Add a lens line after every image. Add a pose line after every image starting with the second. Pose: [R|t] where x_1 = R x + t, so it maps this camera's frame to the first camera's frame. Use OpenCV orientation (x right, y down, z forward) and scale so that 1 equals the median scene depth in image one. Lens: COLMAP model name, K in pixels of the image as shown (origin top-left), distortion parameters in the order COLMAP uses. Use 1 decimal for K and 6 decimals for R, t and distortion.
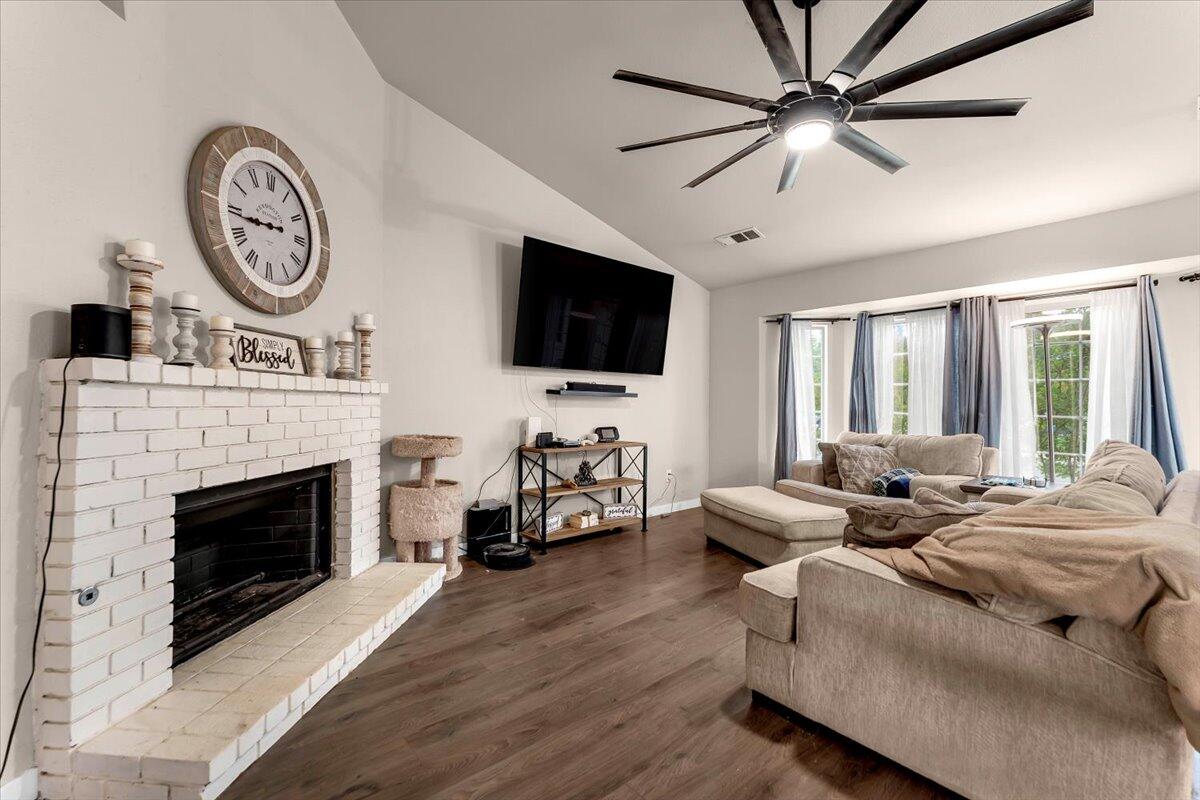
lens RADIAL K [[478.3, 0, 600.0], [0, 478.3, 400.0], [0, 0, 1]] dist [0.001343, 0.000256]
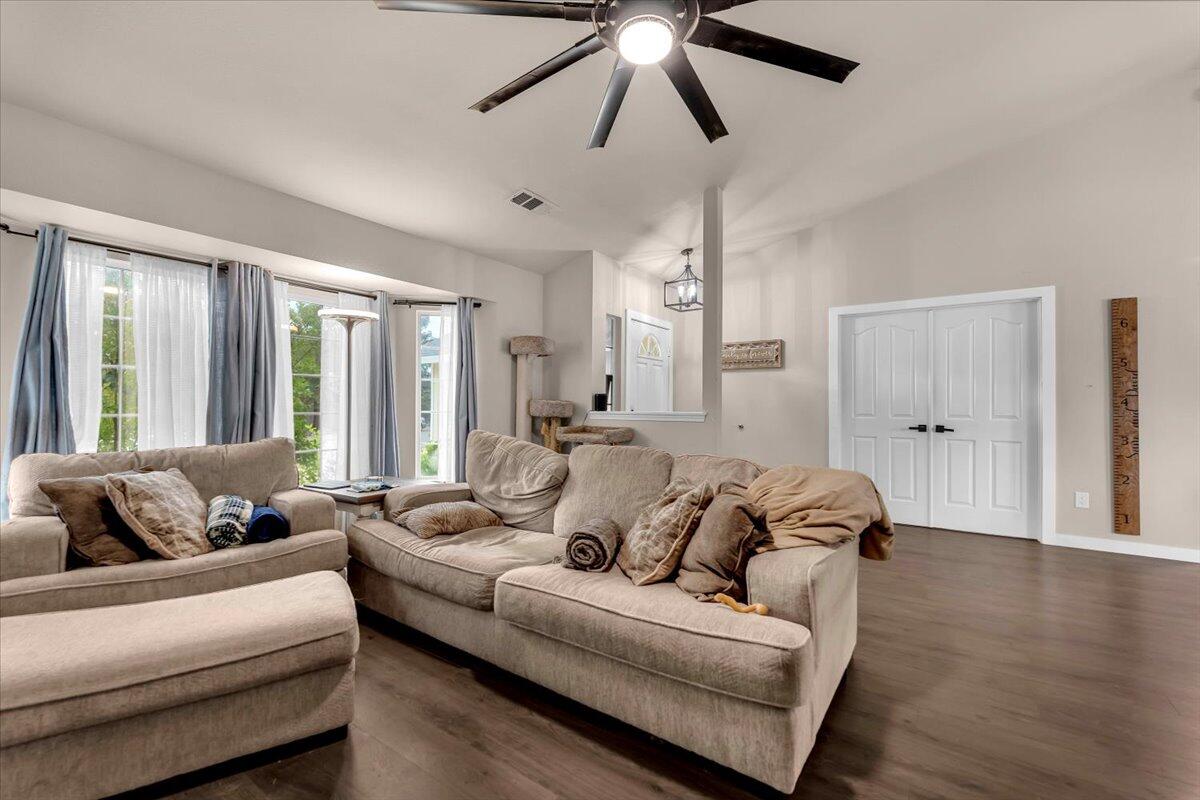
lens RADIAL K [[512.4, 0, 578.8], [0, 512.4, 400.4], [0, 0, 1]] dist [-0.000503, -0.000043]
pose [[-0.237324, 0.001109, 0.971430, -0.171087], [-0.013660, 0.999897, -0.004479, 0.005864], [-0.971334, -0.014333, -0.237285, 0.701194]]
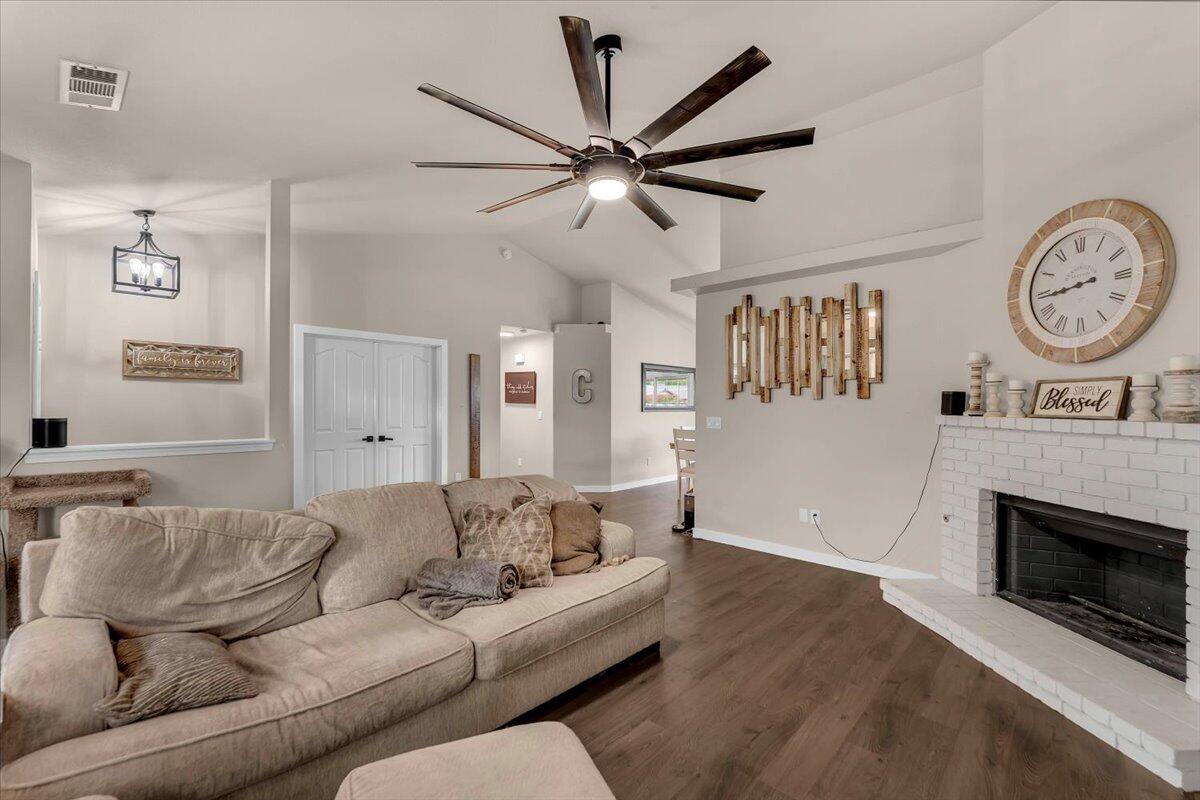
lens RADIAL K [[521.9, 0, 609.3], [0, 521.9, 404.4], [0, 0, 1]] dist [-0.002364, -0.000345]
pose [[-0.991372, -0.011589, -0.130568, 0.313176], [-0.010561, 0.999908, -0.008565, -0.036170], [0.130655, -0.007112, -0.991402, 1.170027]]
